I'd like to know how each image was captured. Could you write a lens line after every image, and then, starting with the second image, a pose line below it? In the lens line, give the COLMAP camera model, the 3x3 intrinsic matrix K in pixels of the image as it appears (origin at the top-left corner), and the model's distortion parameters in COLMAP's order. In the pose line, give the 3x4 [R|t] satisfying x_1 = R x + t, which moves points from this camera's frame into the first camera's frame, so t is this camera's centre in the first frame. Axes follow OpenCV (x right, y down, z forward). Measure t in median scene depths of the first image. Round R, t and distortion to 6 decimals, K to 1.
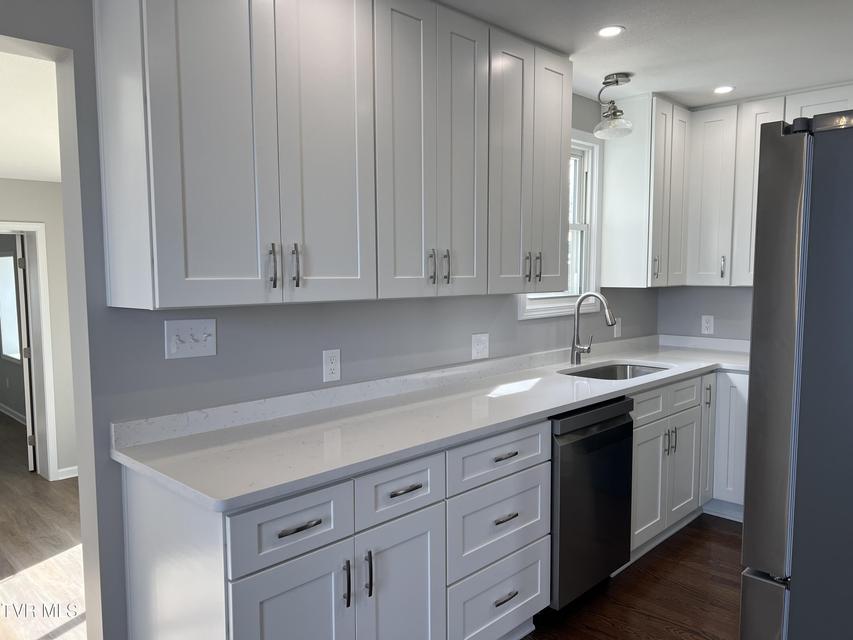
lens RADIAL K [[632.3, 0, 426.5], [0, 632.3, 320.0], [0, 0, 1]] dist [0.042330, -0.078414]
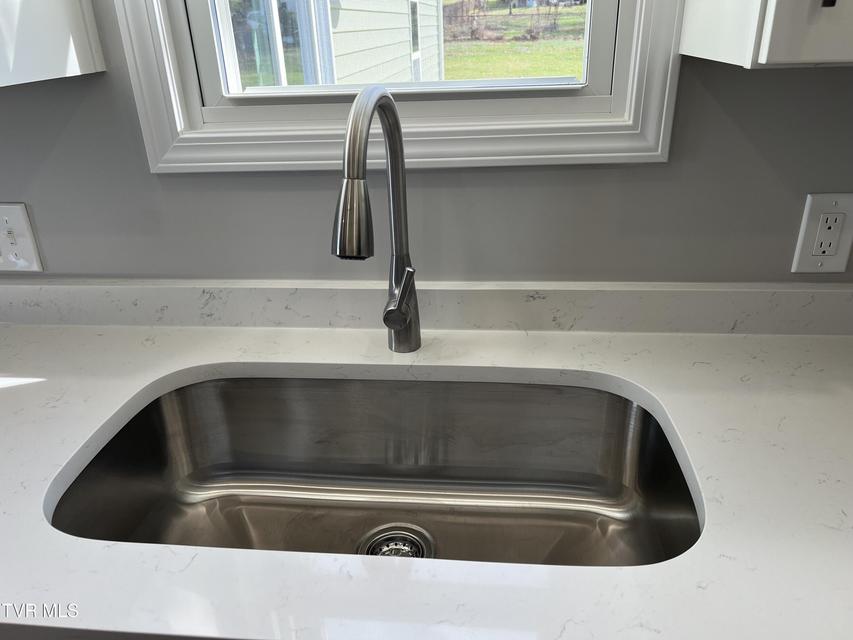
lens RADIAL K [[632.3, 0, 426.5], [0, 632.3, 320.0], [0, 0, 1]] dist [0.042330, -0.078414]
pose [[0.611629, 0.300449, -0.731875, 0.423900], [-0.020959, 0.930912, 0.364642, -0.043751], [0.790867, -0.207686, 0.575670, 0.803623]]
